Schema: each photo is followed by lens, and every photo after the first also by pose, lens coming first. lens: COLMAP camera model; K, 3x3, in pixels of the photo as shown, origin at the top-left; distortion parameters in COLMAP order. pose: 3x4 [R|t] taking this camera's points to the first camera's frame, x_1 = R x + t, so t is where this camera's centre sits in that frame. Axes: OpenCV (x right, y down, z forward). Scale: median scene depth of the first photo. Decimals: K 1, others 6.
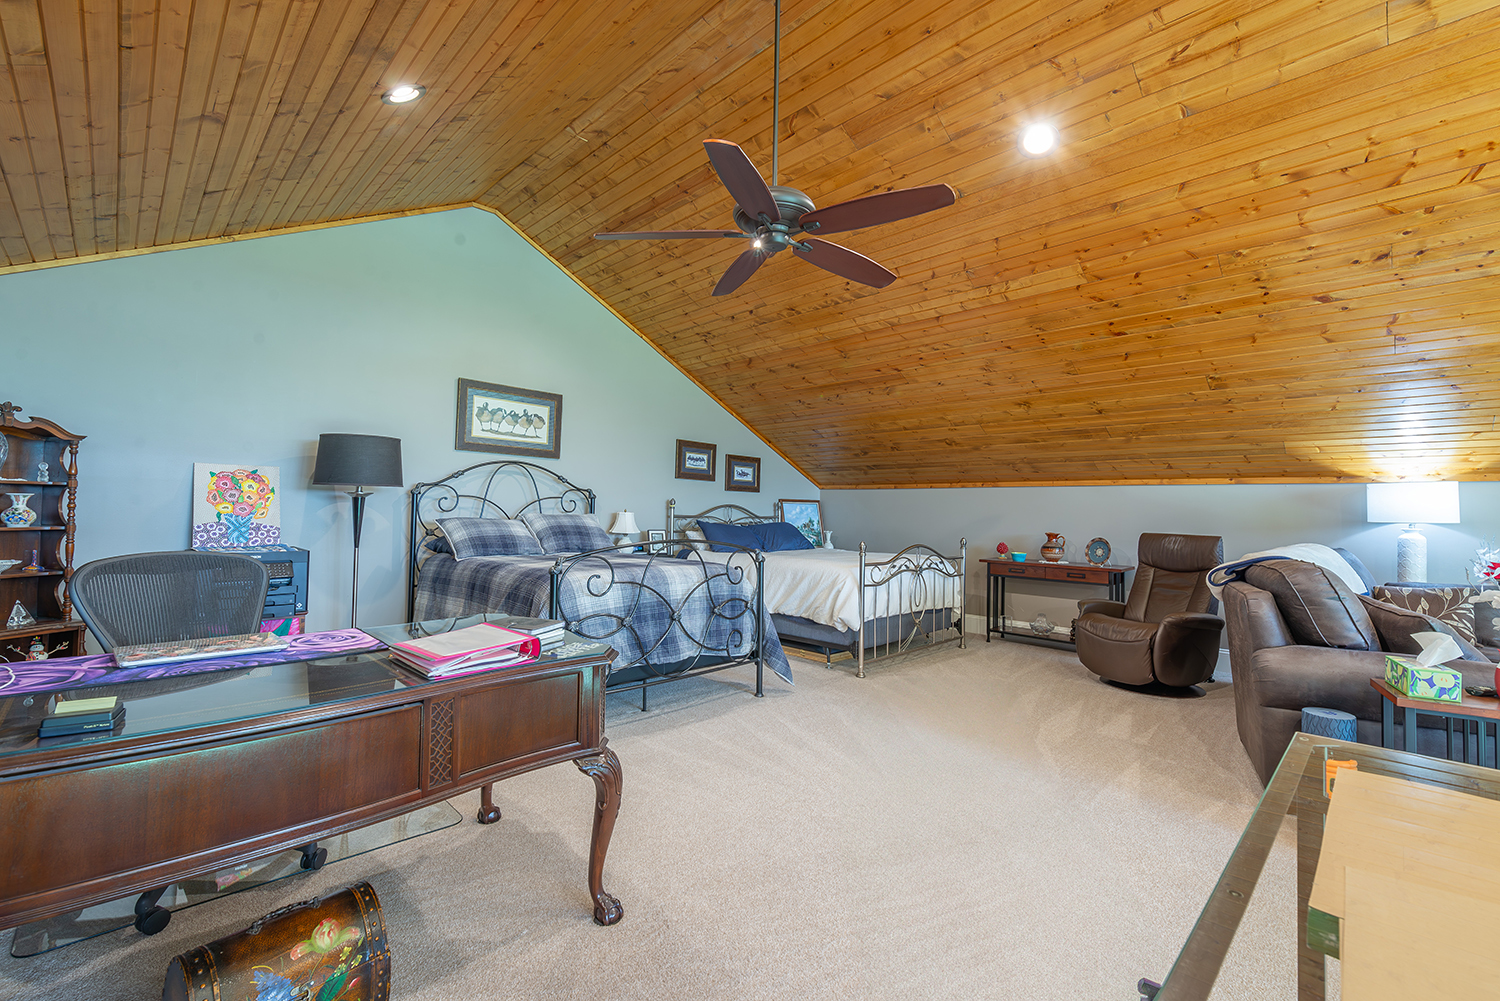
lens RADIAL K [[648.1, 0, 750.1], [0, 648.1, 500.3], [0, 0, 1]] dist [0.000558, 0.000005]
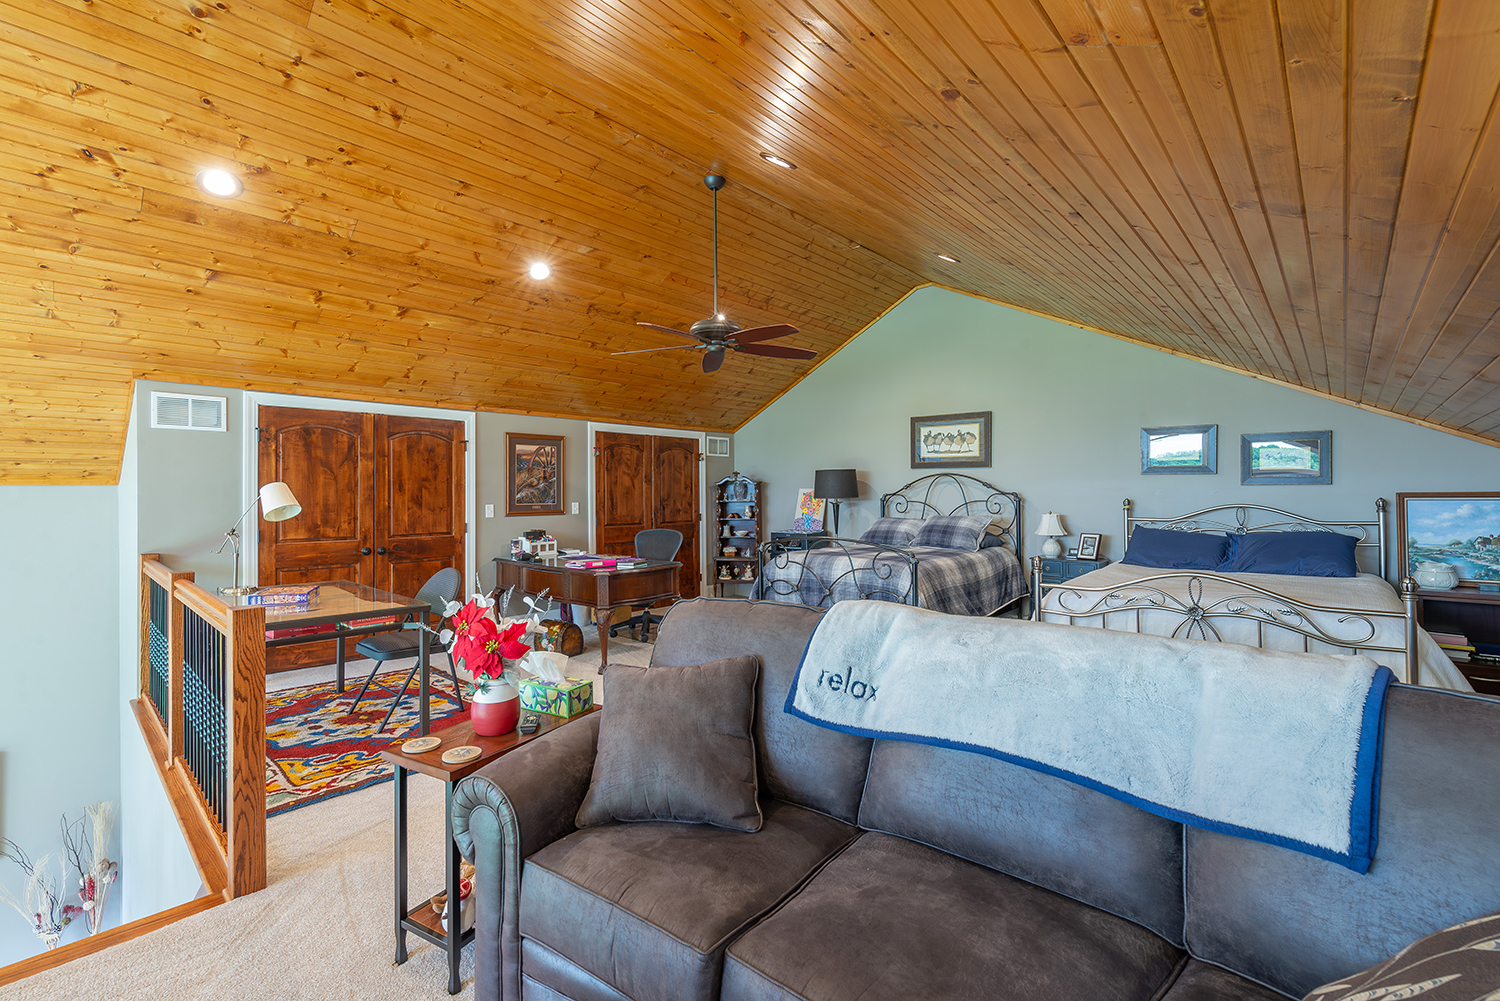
lens RADIAL K [[648.1, 0, 749.8], [0, 648.1, 497.1], [0, 0, 1]] dist [0.000558, 0.000005]
pose [[0.046264, -0.015415, -0.998810, 0.877938], [0.021790, 0.999659, -0.014418, -0.003962], [0.998692, -0.021097, 0.046584, 0.552418]]
